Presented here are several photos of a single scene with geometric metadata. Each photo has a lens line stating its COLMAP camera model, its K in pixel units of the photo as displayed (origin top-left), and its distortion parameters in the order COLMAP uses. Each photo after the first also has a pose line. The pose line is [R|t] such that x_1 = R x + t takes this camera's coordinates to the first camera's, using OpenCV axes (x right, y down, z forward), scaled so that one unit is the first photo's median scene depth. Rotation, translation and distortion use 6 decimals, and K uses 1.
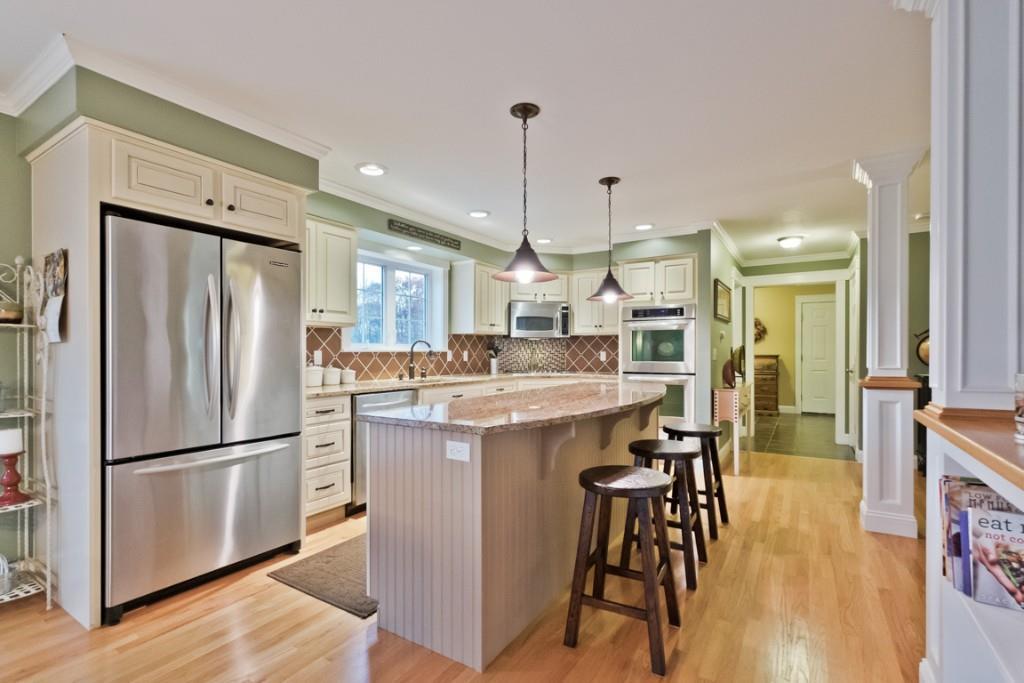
lens RADIAL K [[460.5, 0, 514.4], [0, 460.5, 348.7], [0, 0, 1]] dist [-0.001385, -0.001183]
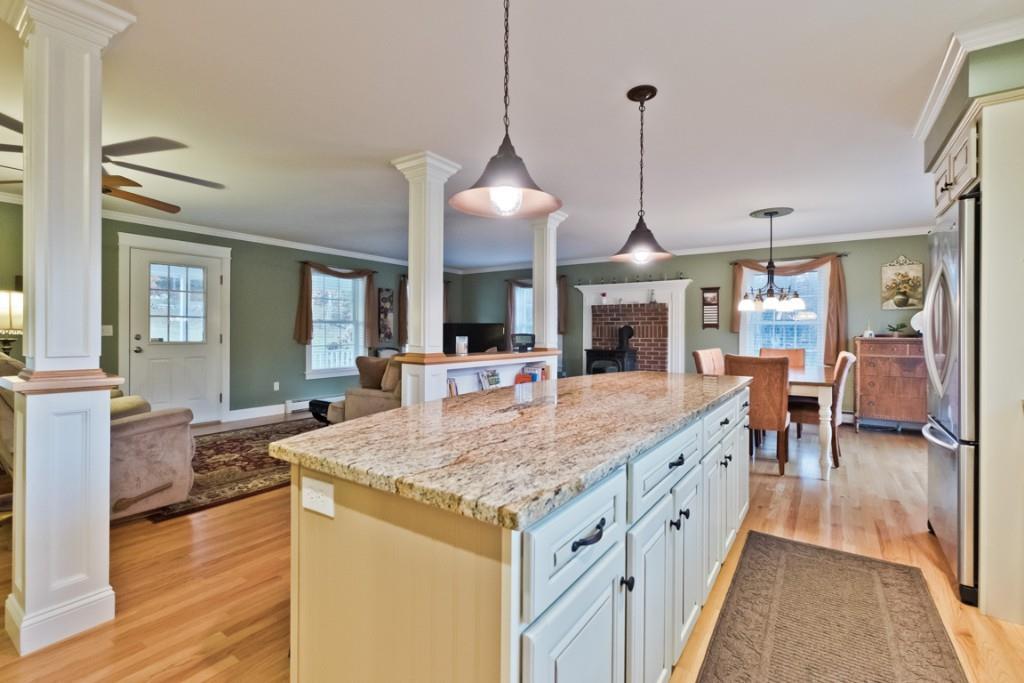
lens RADIAL K [[460.5, 0, 510.9], [0, 460.5, 335.1], [0, 0, 1]] dist [-0.001385, -0.001183]
pose [[-0.999377, -0.006803, 0.034641, 0.343782], [-0.006761, 0.999976, 0.001316, 0.018185], [-0.034649, 0.001081, -0.999399, 2.570185]]
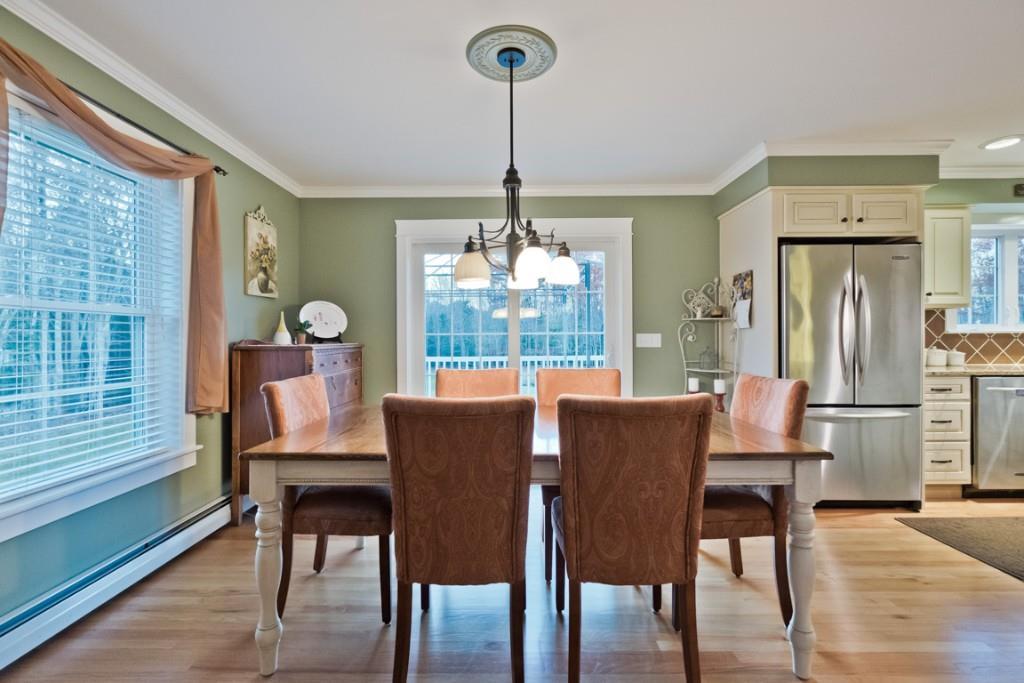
lens RADIAL K [[460.5, 0, 510.8], [0, 460.5, 338.4], [0, 0, 1]] dist [-0.001385, -0.001183]
pose [[0.521203, -0.000342, -0.853433, -0.030502], [0.011542, 0.999911, 0.006649, 0.000721], [0.853355, -0.013316, 0.521160, -0.411079]]
